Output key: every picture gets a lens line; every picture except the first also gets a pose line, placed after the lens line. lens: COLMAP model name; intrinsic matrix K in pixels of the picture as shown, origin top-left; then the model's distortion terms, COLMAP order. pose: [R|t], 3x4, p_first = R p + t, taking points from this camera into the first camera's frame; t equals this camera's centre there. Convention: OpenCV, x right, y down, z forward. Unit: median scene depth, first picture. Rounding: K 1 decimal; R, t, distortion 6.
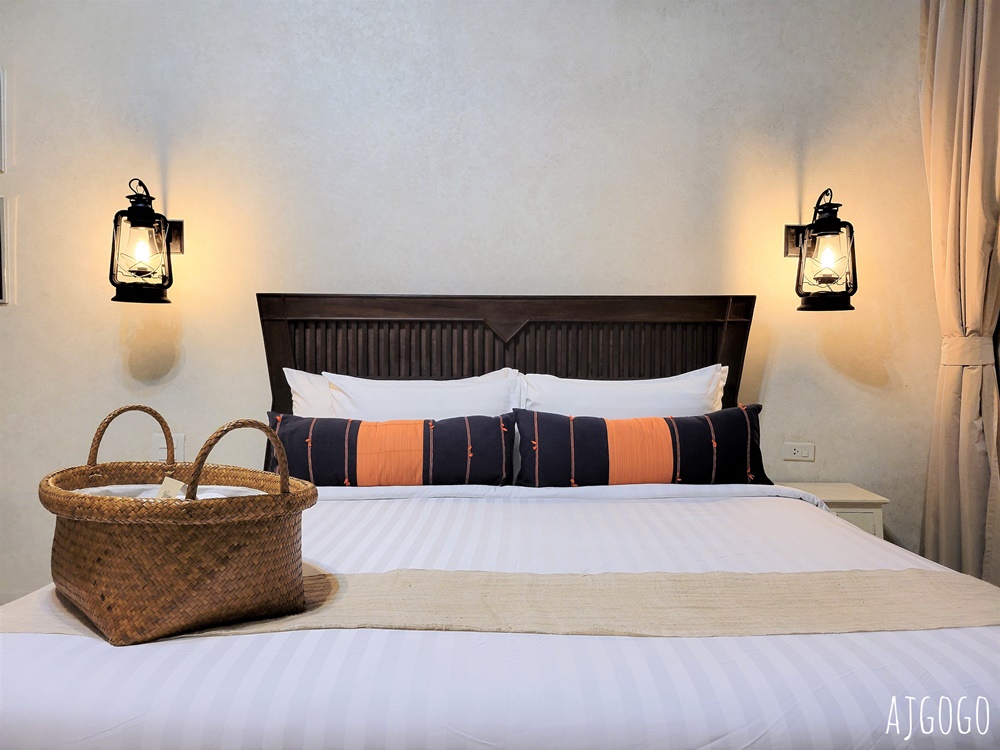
lens RADIAL K [[755.3, 0, 504.7], [0, 755.3, 369.3], [0, 0, 1]] dist [0.044619, -0.023186]
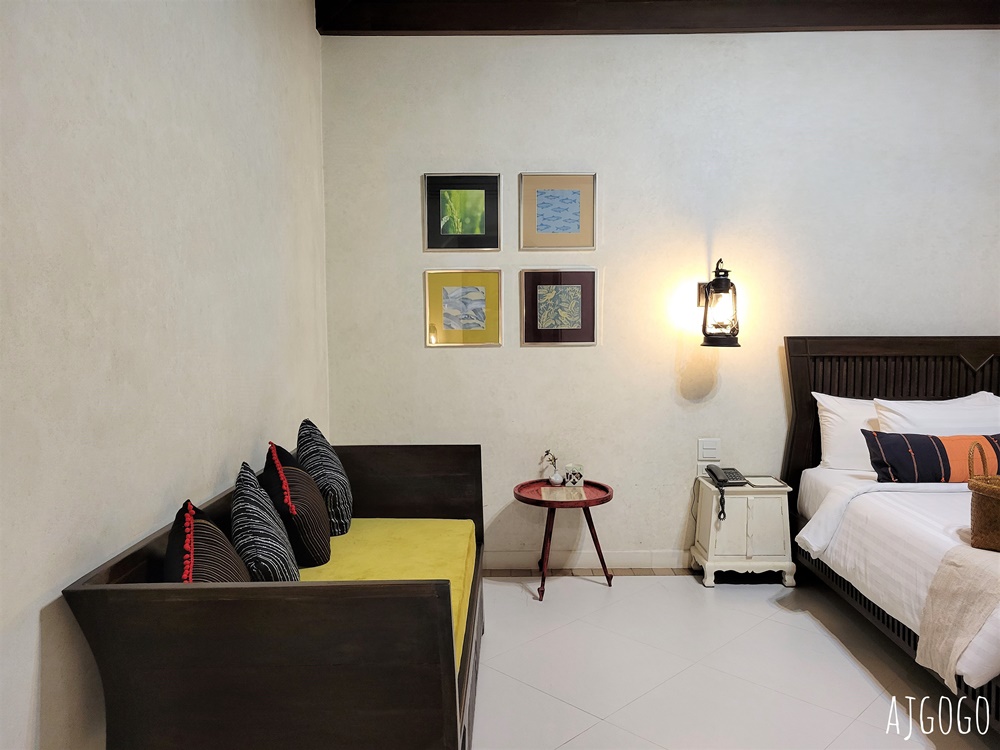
lens RADIAL K [[755.3, 0, 500.7], [0, 755.3, 367.9], [0, 0, 1]] dist [0.044619, -0.023186]
pose [[0.999076, -0.004488, -0.042733, -0.768980], [0.005895, 0.999443, 0.032851, -0.090721], [0.042562, -0.033072, 0.998546, -0.374482]]
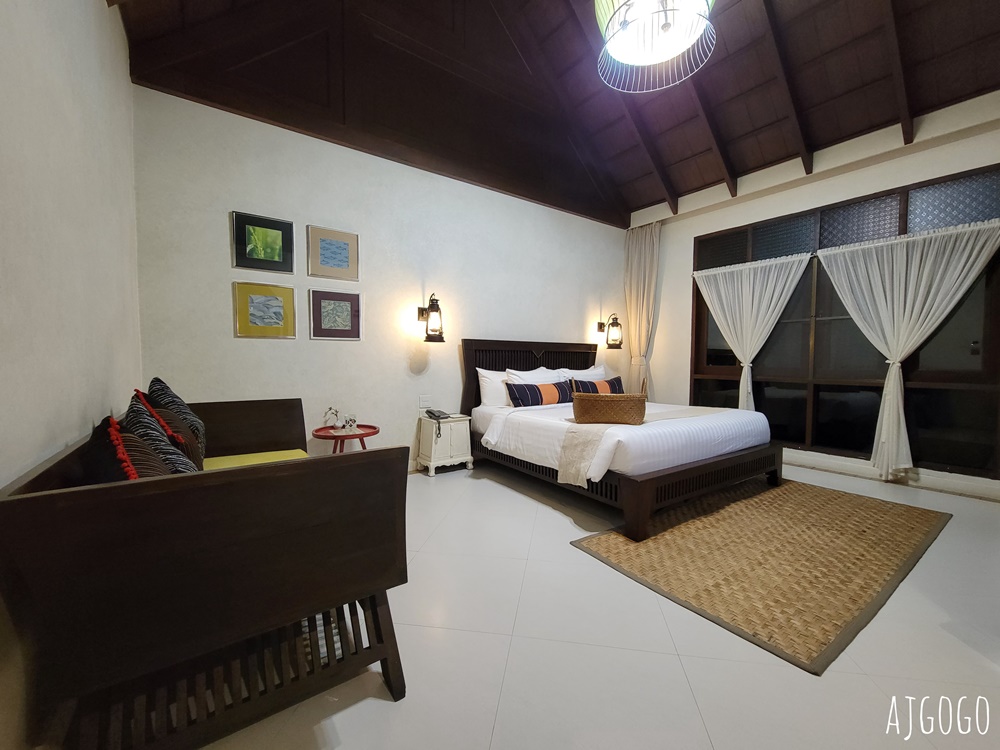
lens RADIAL K [[409.1, 0, 501.2], [0, 409.1, 378.6], [0, 0, 1]] dist [0.000183, -0.001366]
pose [[0.832933, -0.023791, 0.552862, -0.976935], [0.014913, 0.999678, 0.020552, 0.007710], [-0.553173, -0.008874, 0.833019, -0.224764]]
